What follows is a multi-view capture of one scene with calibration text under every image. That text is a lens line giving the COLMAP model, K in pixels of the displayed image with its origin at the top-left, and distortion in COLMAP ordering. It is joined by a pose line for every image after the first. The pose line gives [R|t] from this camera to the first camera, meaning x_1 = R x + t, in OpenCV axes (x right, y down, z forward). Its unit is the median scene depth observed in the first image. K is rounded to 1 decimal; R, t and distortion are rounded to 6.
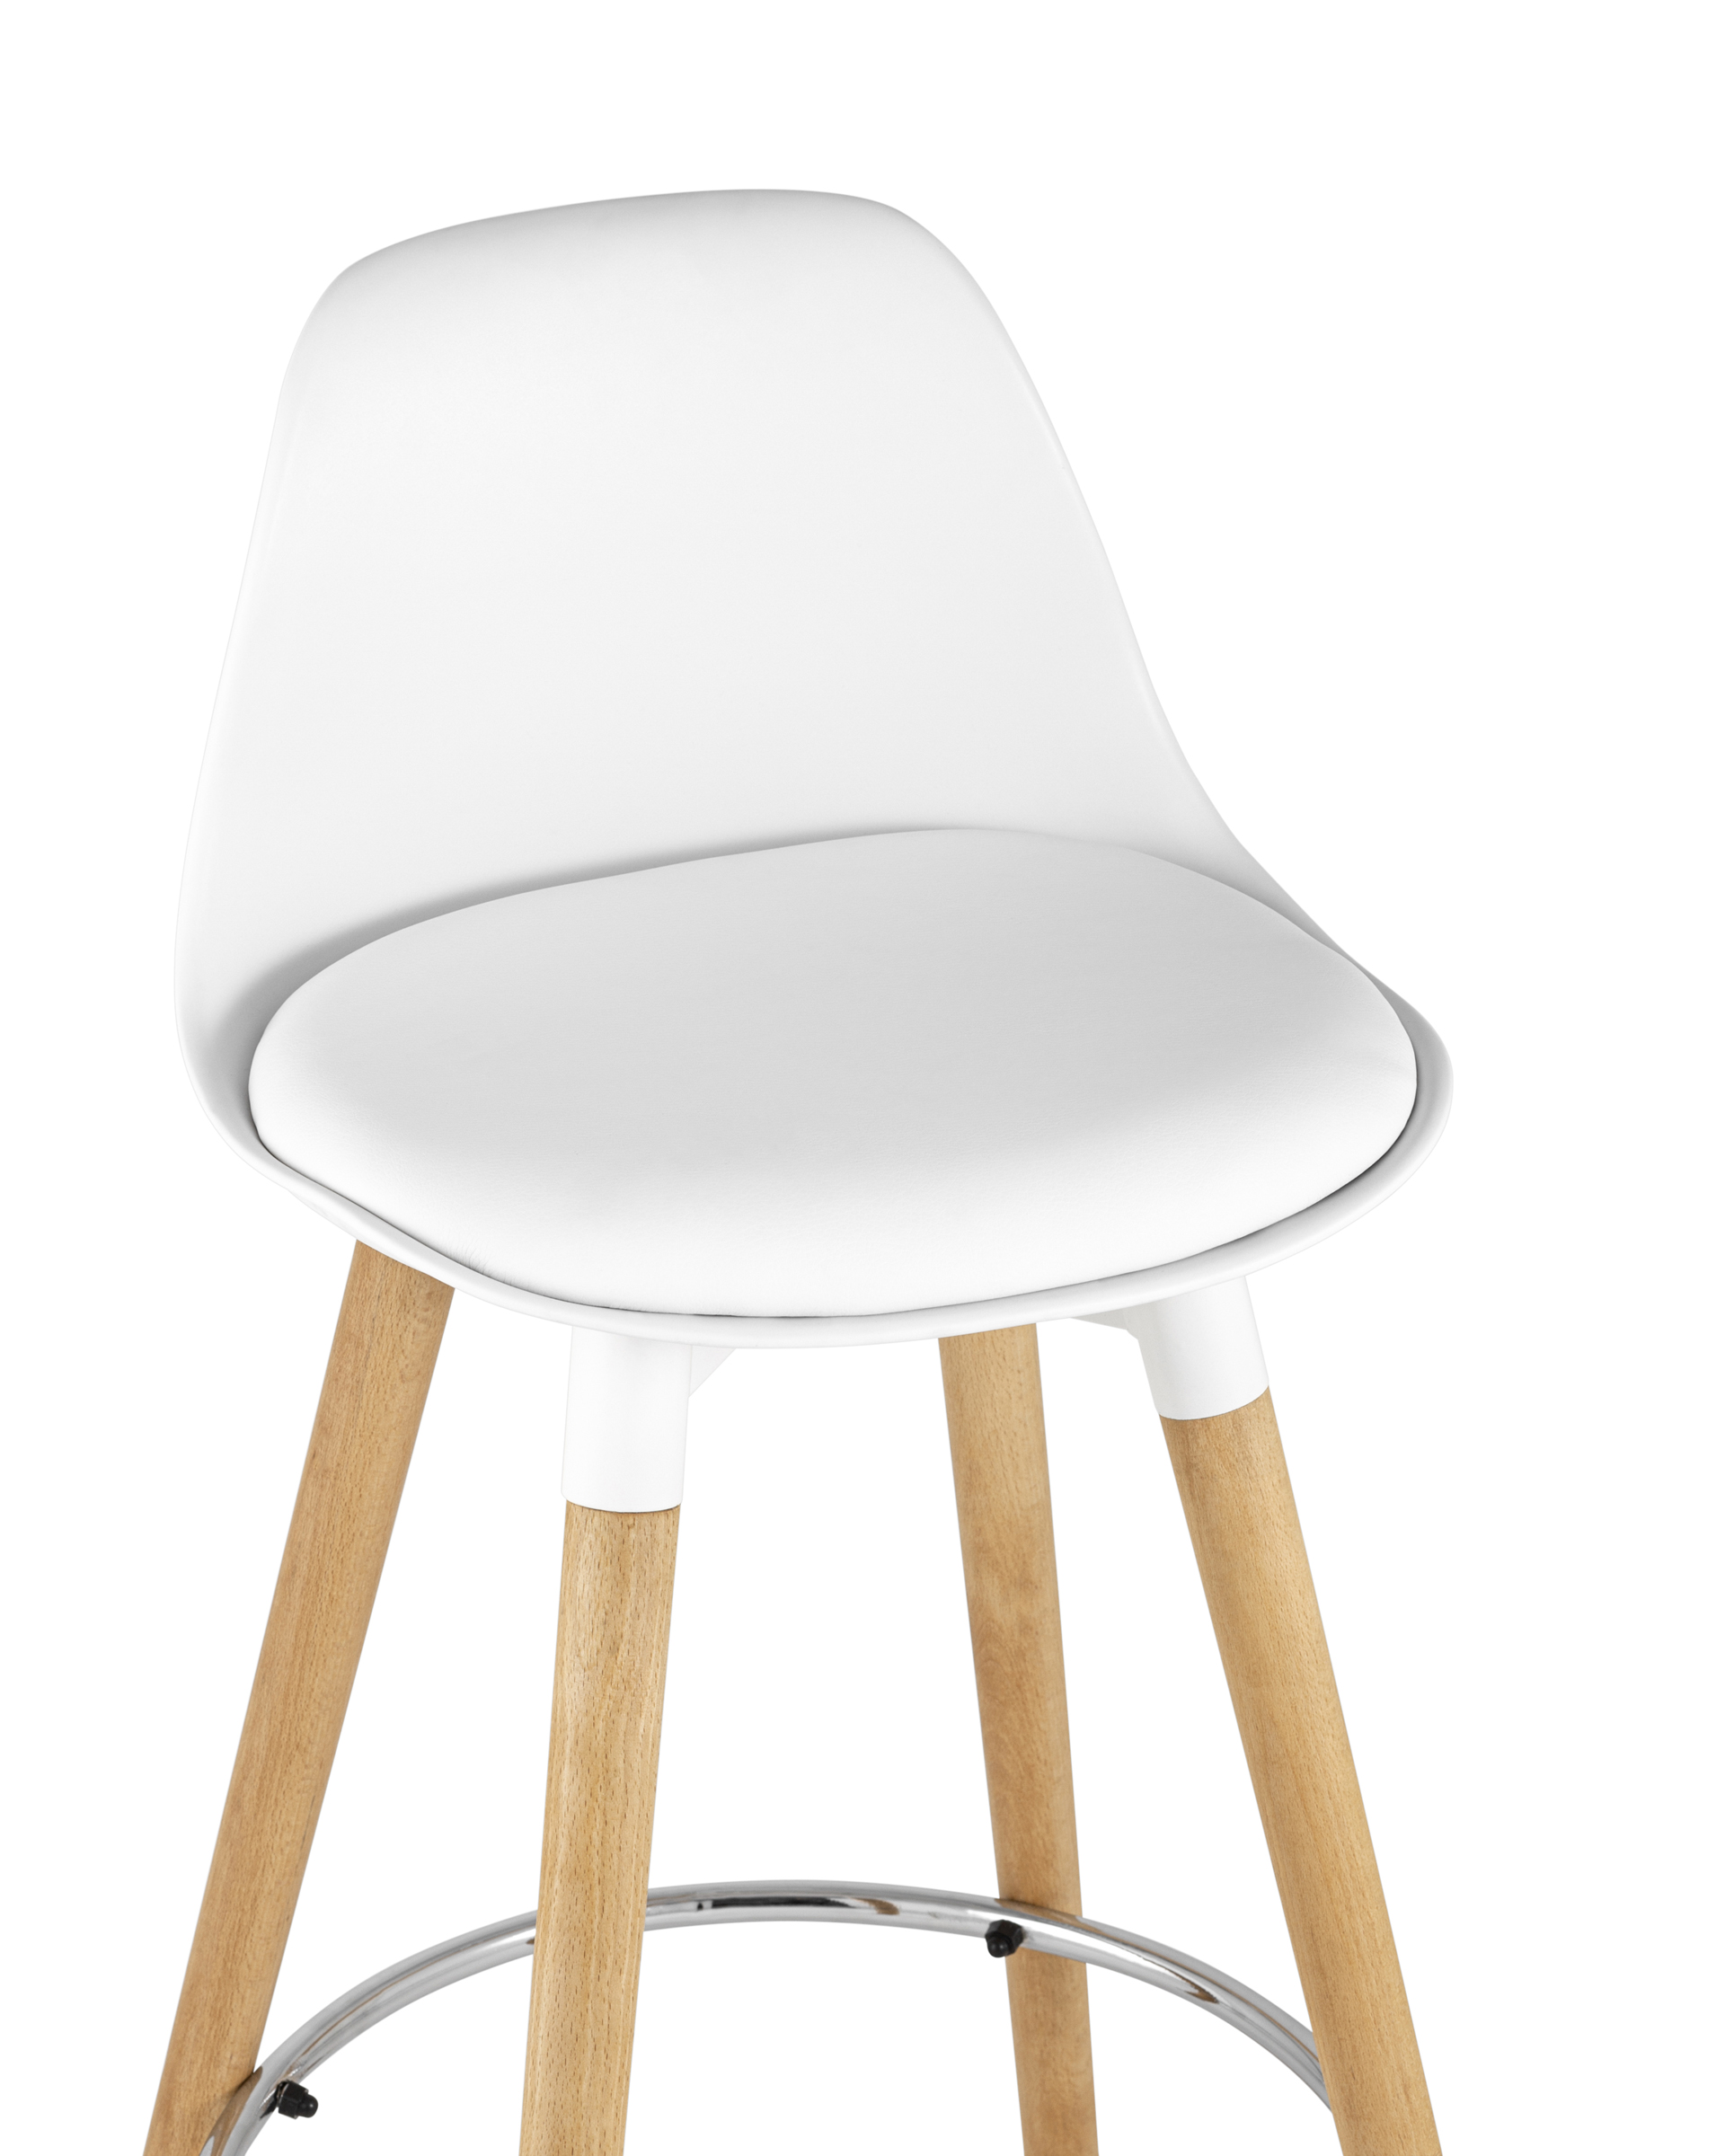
lens RADIAL K [[5577.3, 0, 870.6], [0, 5577.3, 1071.9], [0, 0, 1]] dist [-0.035094, 0.000000]
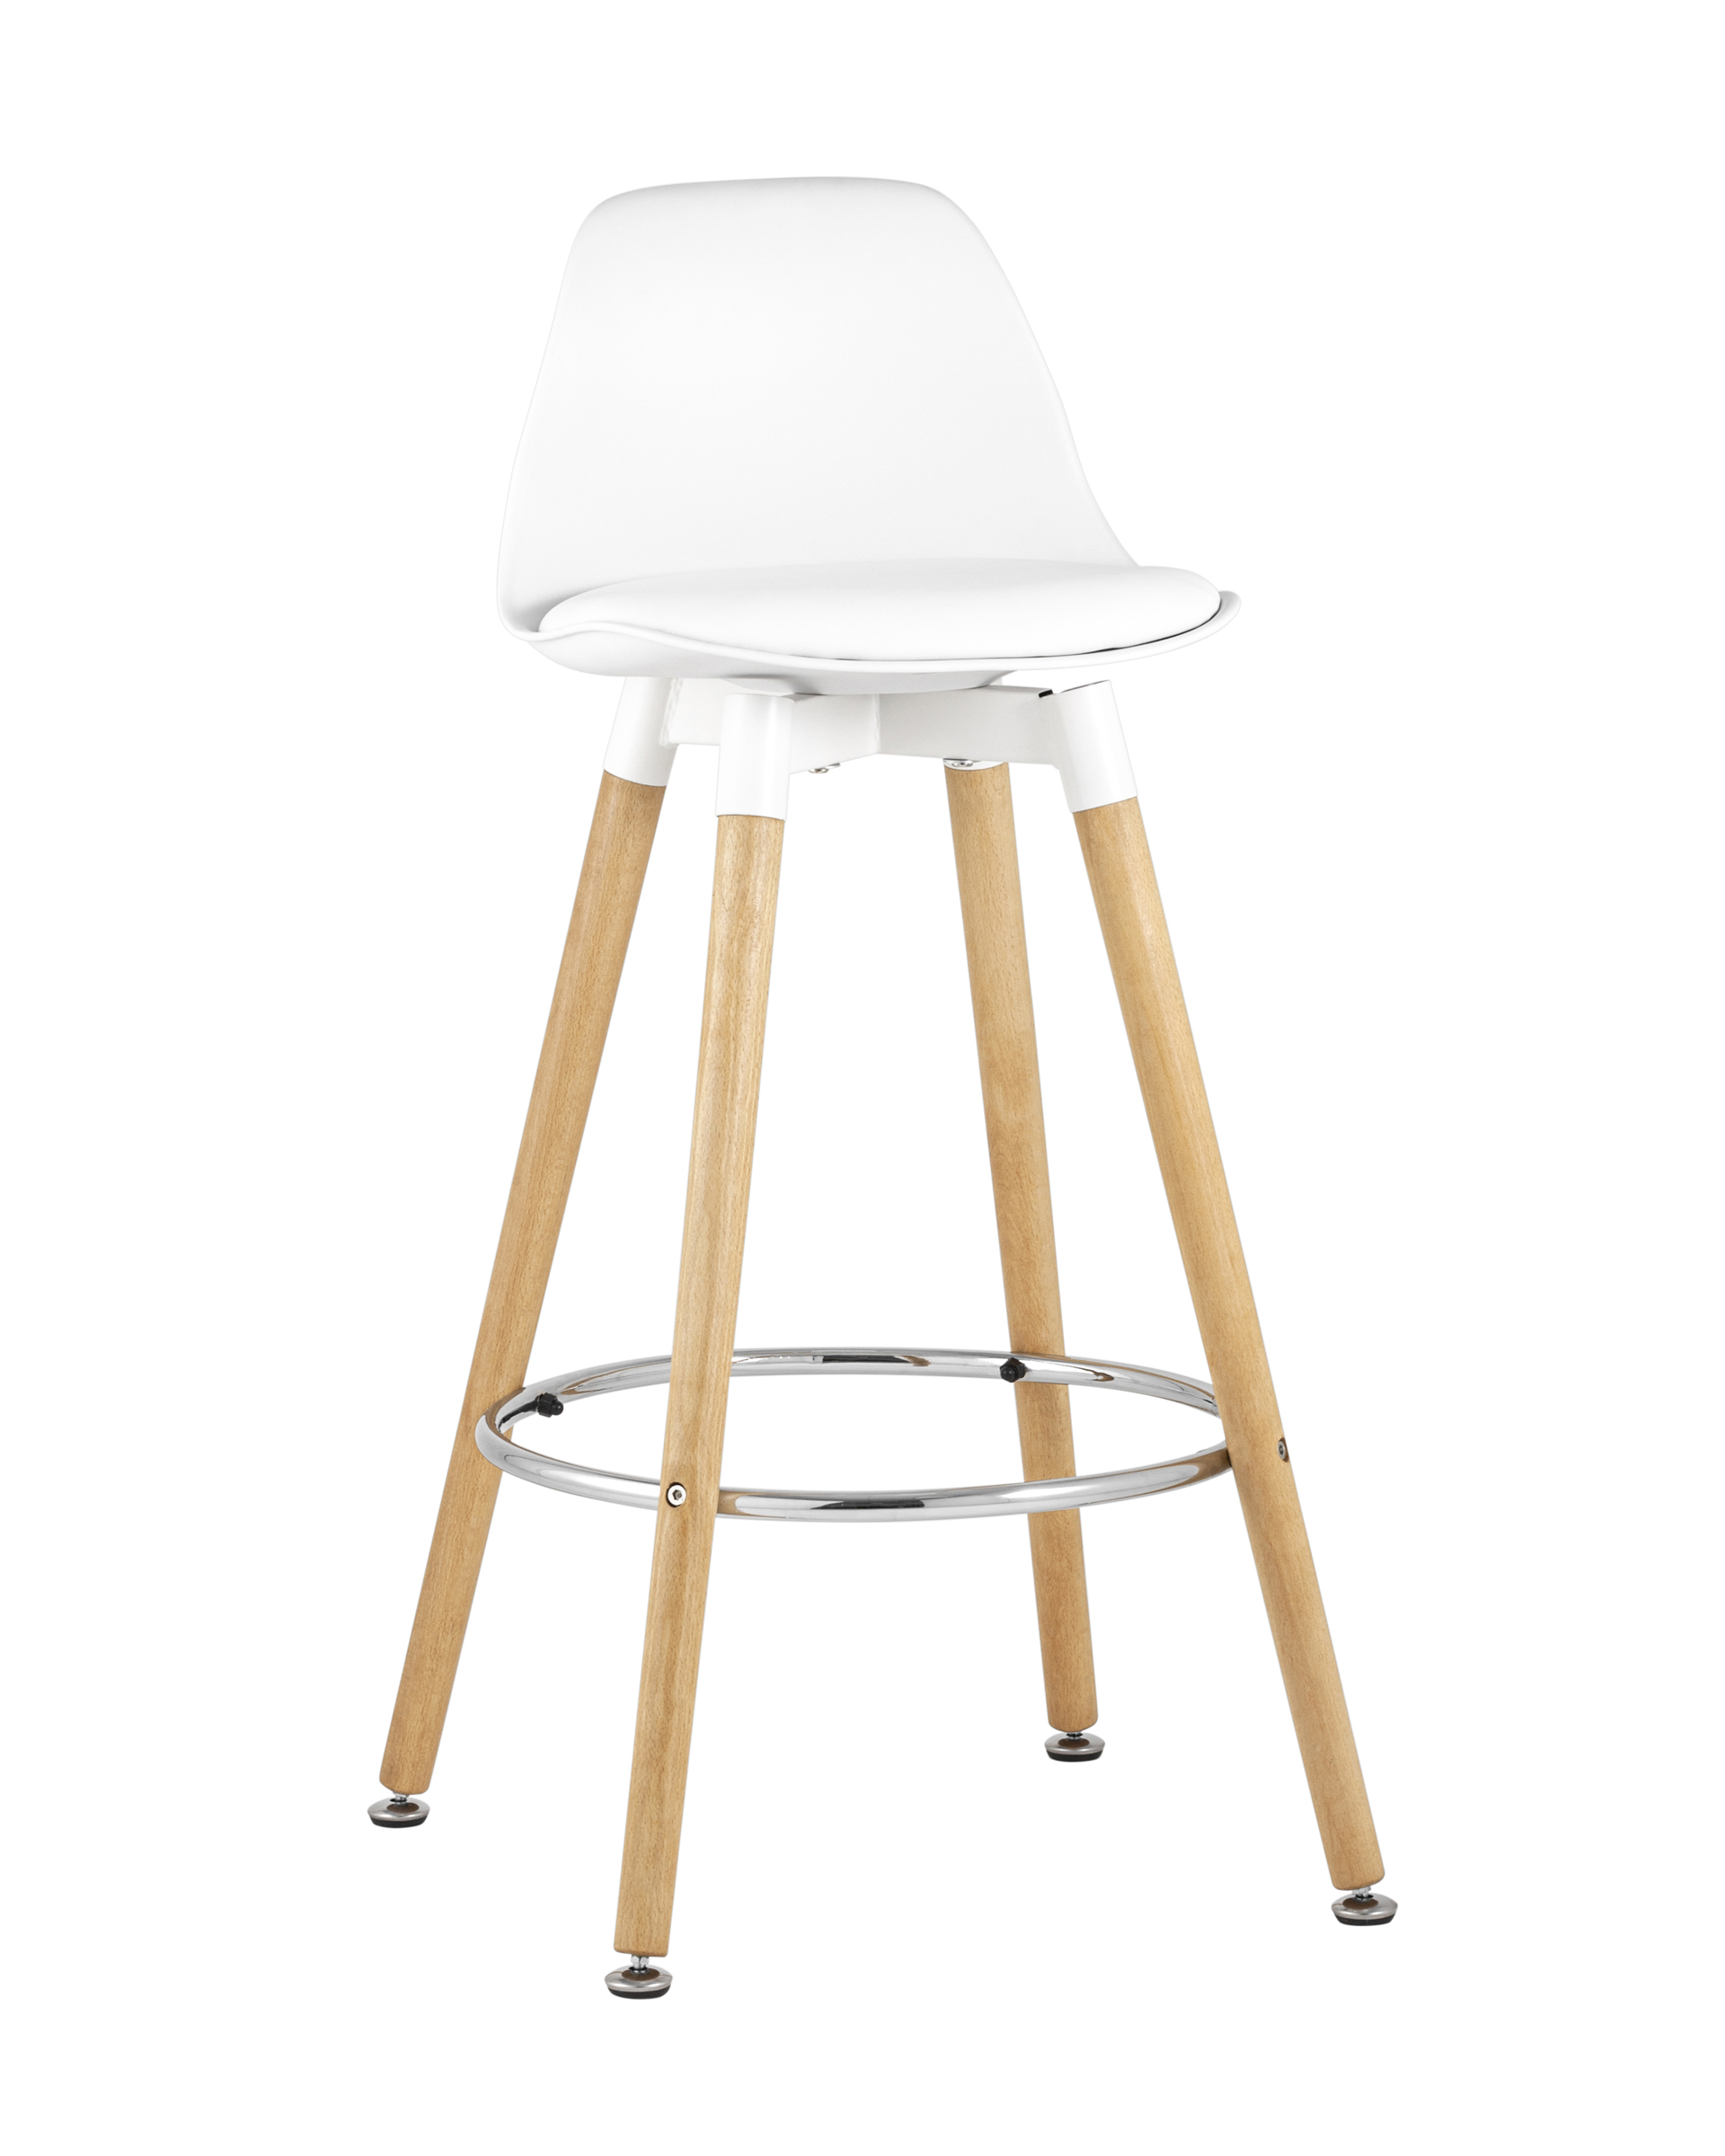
lens RADIAL K [[5577.3, 0, 864.7], [0, 5577.3, 1062.7], [0, 0, 1]] dist [-0.035094, 0.000000]
pose [[0.998846, 0.000429, -0.048019, 0.064874], [-0.010933, 0.975731, -0.218701, 0.466113], [0.046760, 0.218974, 0.974610, -0.583302]]
